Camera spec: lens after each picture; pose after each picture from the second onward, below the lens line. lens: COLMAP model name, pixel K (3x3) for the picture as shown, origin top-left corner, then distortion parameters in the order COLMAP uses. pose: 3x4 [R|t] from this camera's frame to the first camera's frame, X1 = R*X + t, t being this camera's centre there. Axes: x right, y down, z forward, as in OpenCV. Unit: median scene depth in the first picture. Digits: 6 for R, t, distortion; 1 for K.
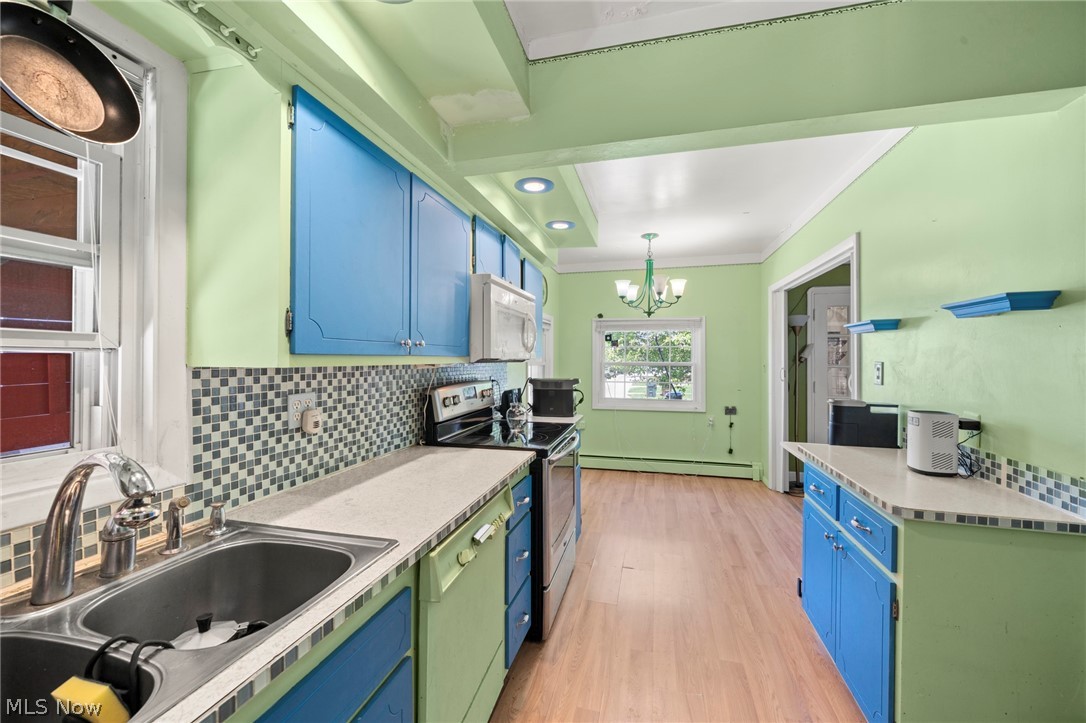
lens RADIAL K [[418.9, 0, 541.5], [0, 418.9, 358.3], [0, 0, 1]] dist [-0.000676, -0.000062]
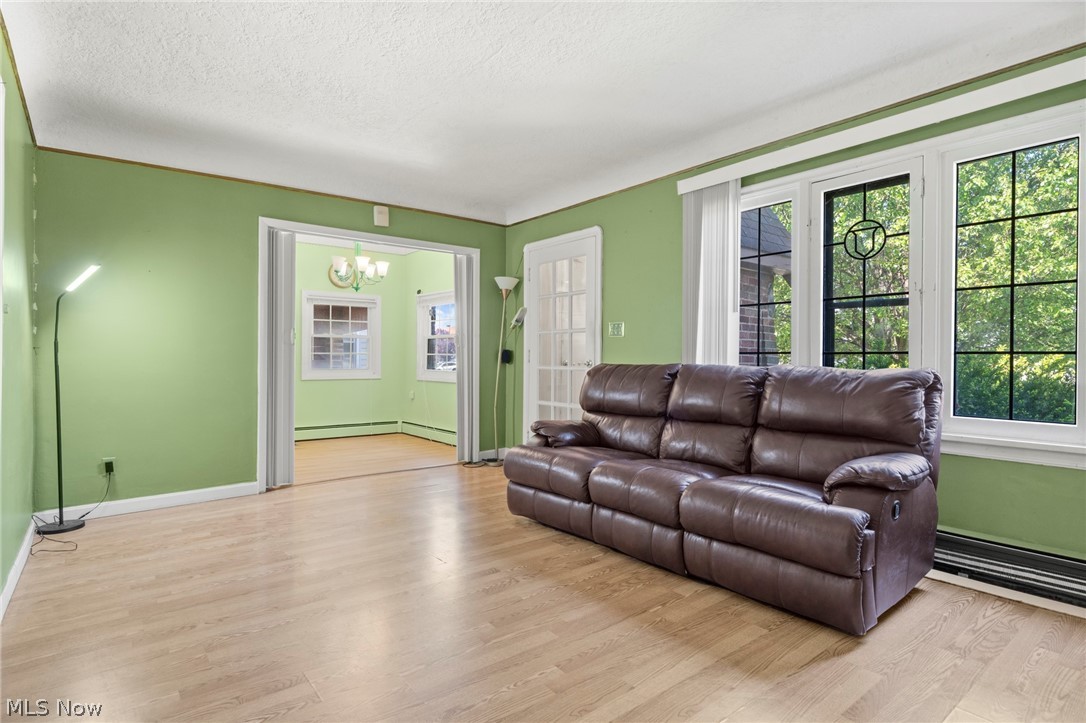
lens RADIAL K [[550.4, 0, 543.0], [0, 550.4, 361.5], [0, 0, 1]] dist [0.001619, 0.001119]
pose [[0.804176, 0.005285, -0.594368, 3.667519], [-0.002052, 0.999979, 0.006116, 0.196530], [0.594388, -0.003699, 0.804170, 0.206920]]
